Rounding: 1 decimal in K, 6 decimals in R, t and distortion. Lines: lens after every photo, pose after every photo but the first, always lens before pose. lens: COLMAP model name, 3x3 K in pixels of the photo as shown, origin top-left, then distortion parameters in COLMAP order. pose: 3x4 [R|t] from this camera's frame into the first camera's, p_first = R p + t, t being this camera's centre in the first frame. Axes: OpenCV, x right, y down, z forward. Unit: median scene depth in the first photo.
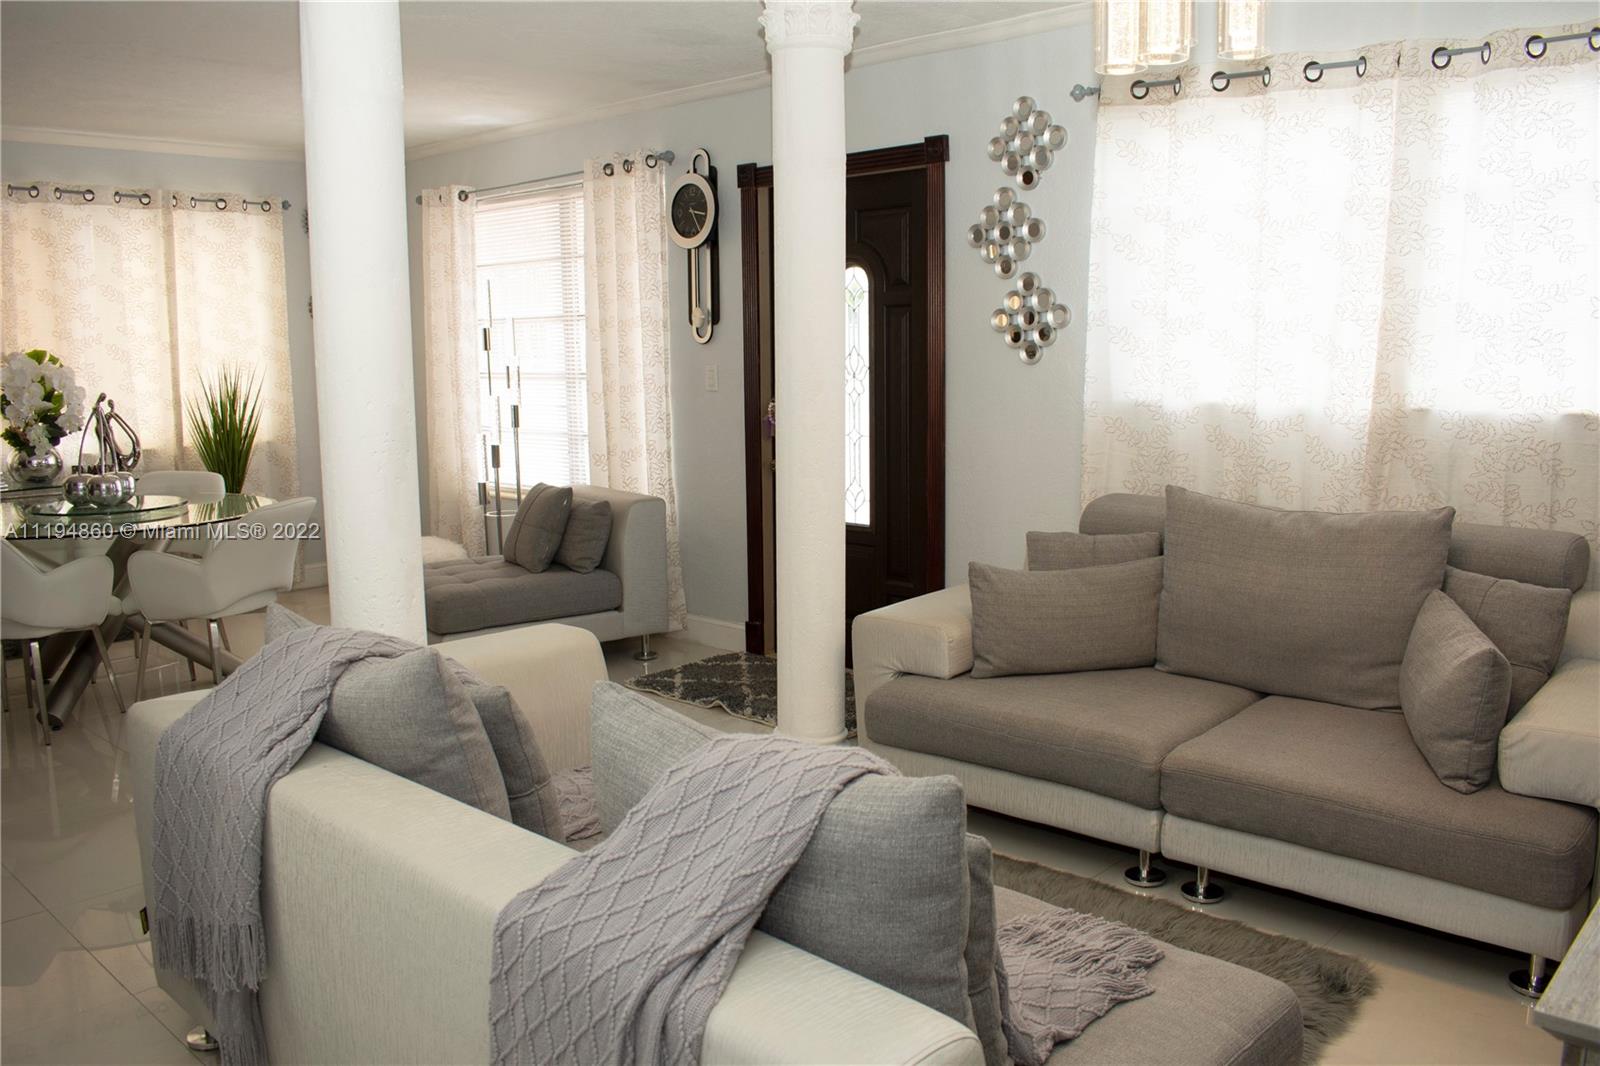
lens RADIAL K [[1262.6, 0, 800.0], [0, 1262.6, 533.0], [0, 0, 1]] dist [-0.098404, 0.013428]
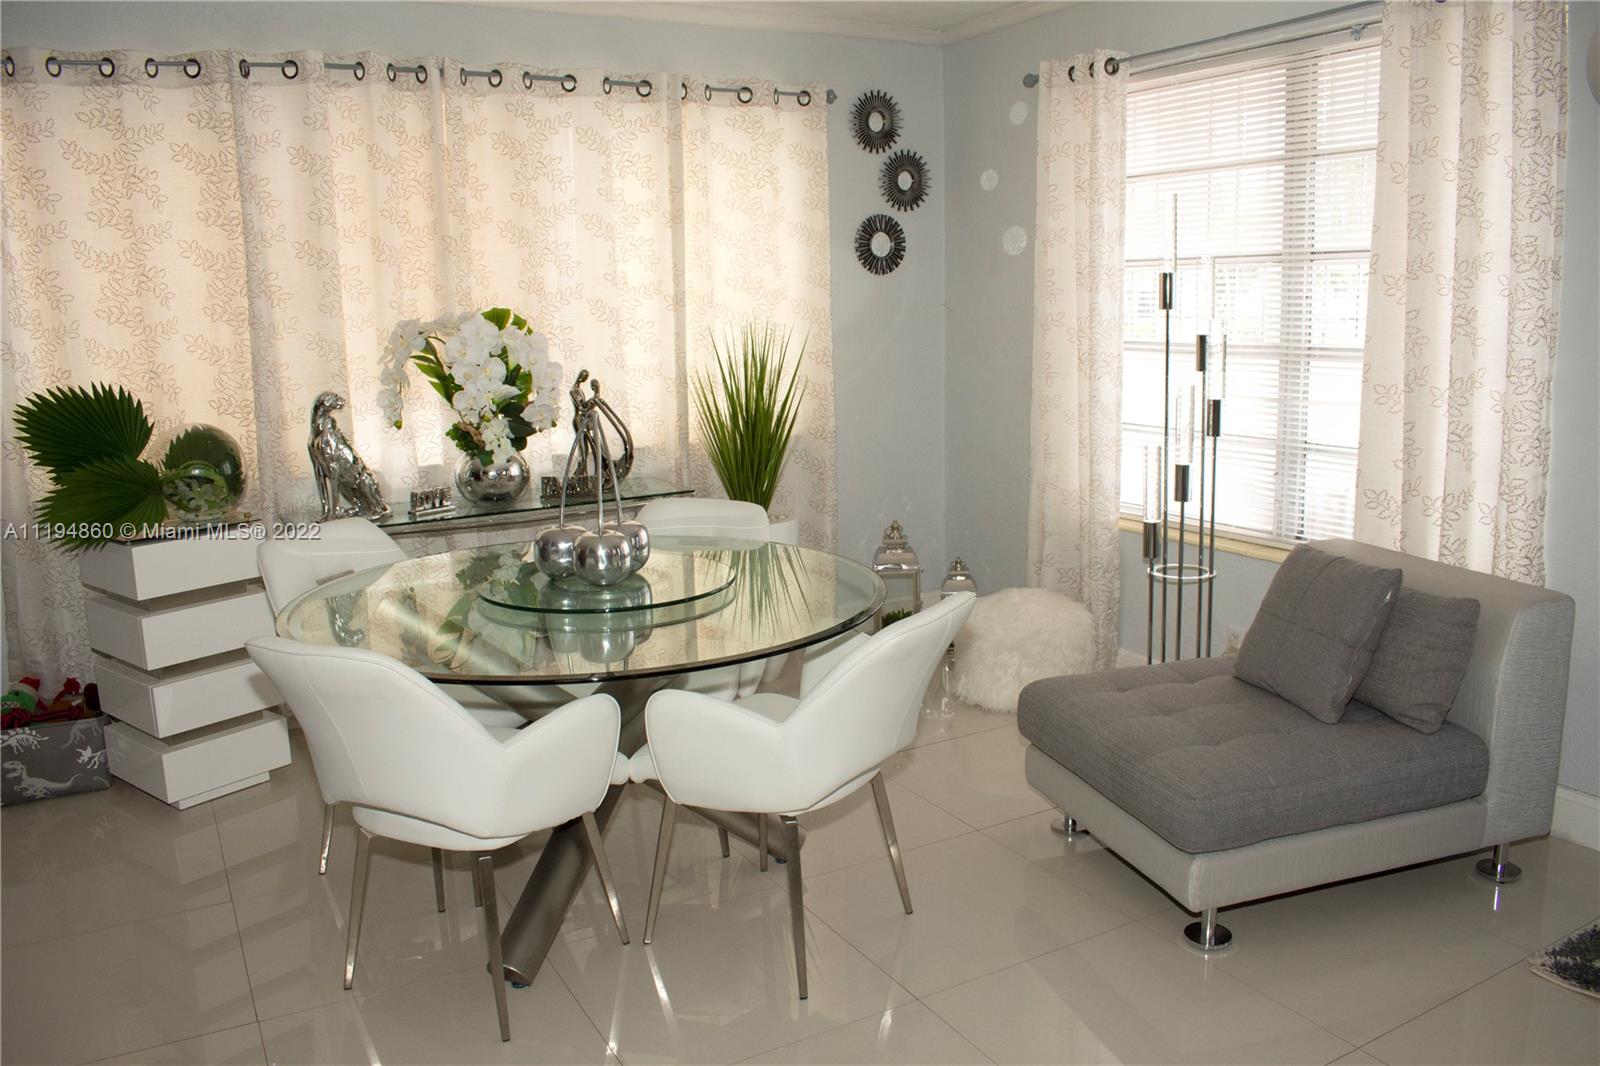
lens RADIAL K [[1262.6, 0, 800.0], [0, 1262.6, 533.0], [0, 0, 1]] dist [-0.098404, 0.013428]
pose [[0.948267, 0.044907, -0.314283, -0.225955], [-0.031581, 0.998378, 0.047369, -0.059691], [0.315900, -0.034993, 0.948147, 0.359095]]
